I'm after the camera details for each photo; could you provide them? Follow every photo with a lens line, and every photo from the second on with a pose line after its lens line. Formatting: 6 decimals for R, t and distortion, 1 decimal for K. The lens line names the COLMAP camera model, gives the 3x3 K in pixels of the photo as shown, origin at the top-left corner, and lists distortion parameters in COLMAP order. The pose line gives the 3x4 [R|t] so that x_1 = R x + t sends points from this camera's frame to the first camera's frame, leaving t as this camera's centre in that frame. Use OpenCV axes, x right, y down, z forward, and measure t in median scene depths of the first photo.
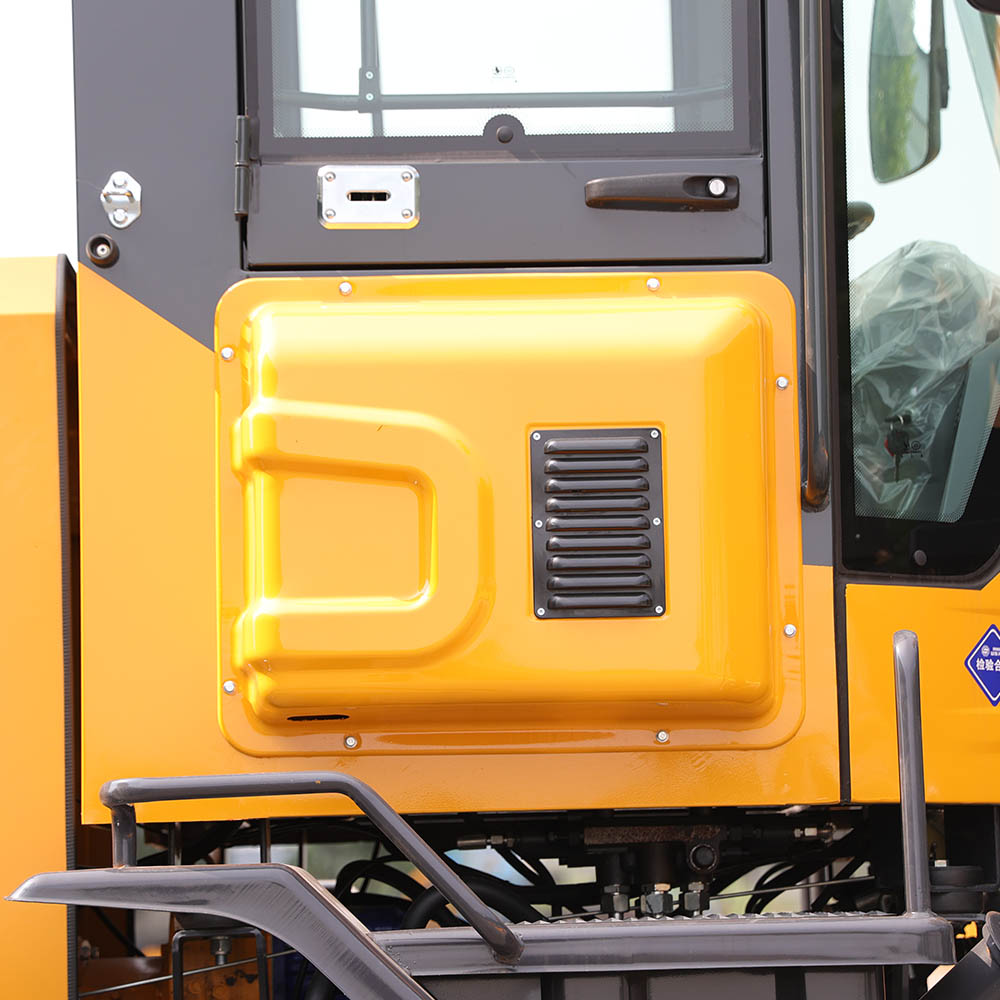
lens RADIAL K [[4102.9, 0, 500.9], [0, 4102.9, 497.2], [0, 0, 1]] dist [0.609743, 0.000000]
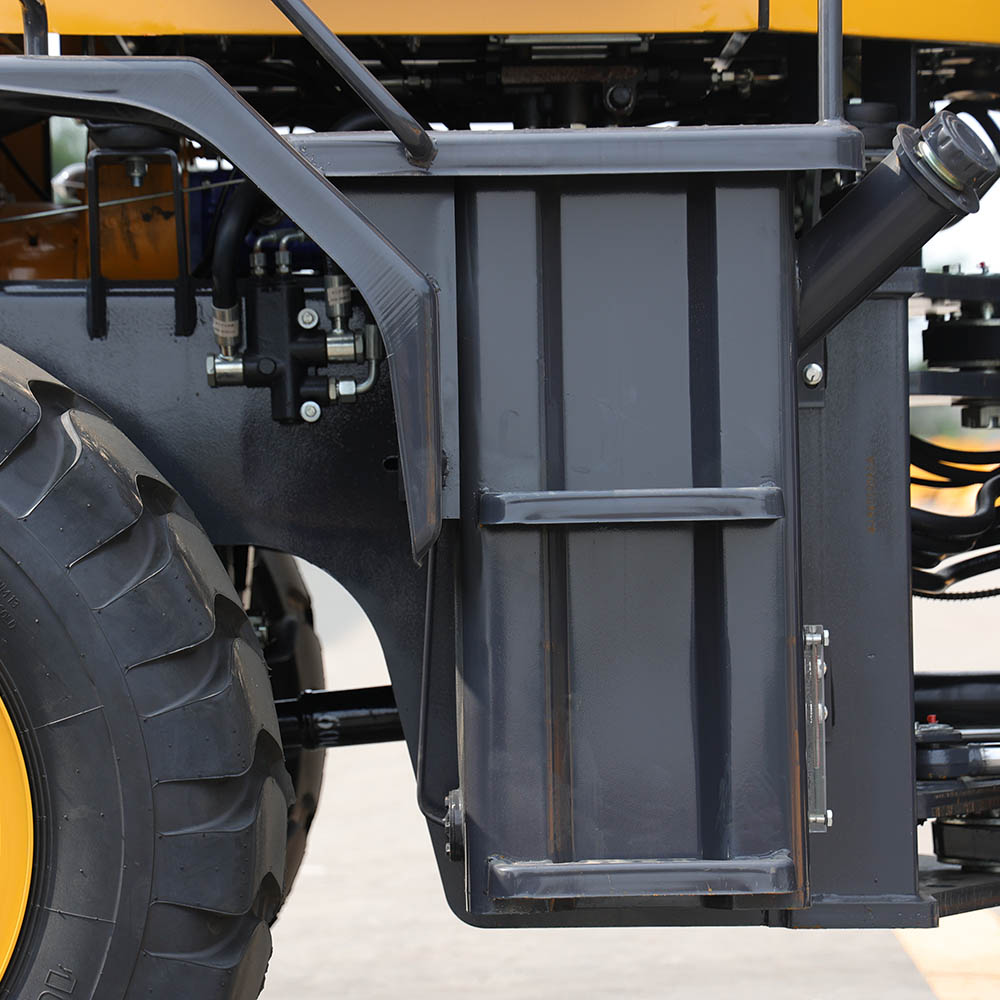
lens RADIAL K [[4102.9, 0, 506.5], [0, 4102.9, 500.0], [0, 0, 1]] dist [0.609743, 0.000000]
pose [[0.999753, 0.014911, 0.016510, 0.006466], [-0.016246, 0.996342, 0.083900, 0.101019], [-0.015199, -0.084147, 0.996337, -0.005013]]
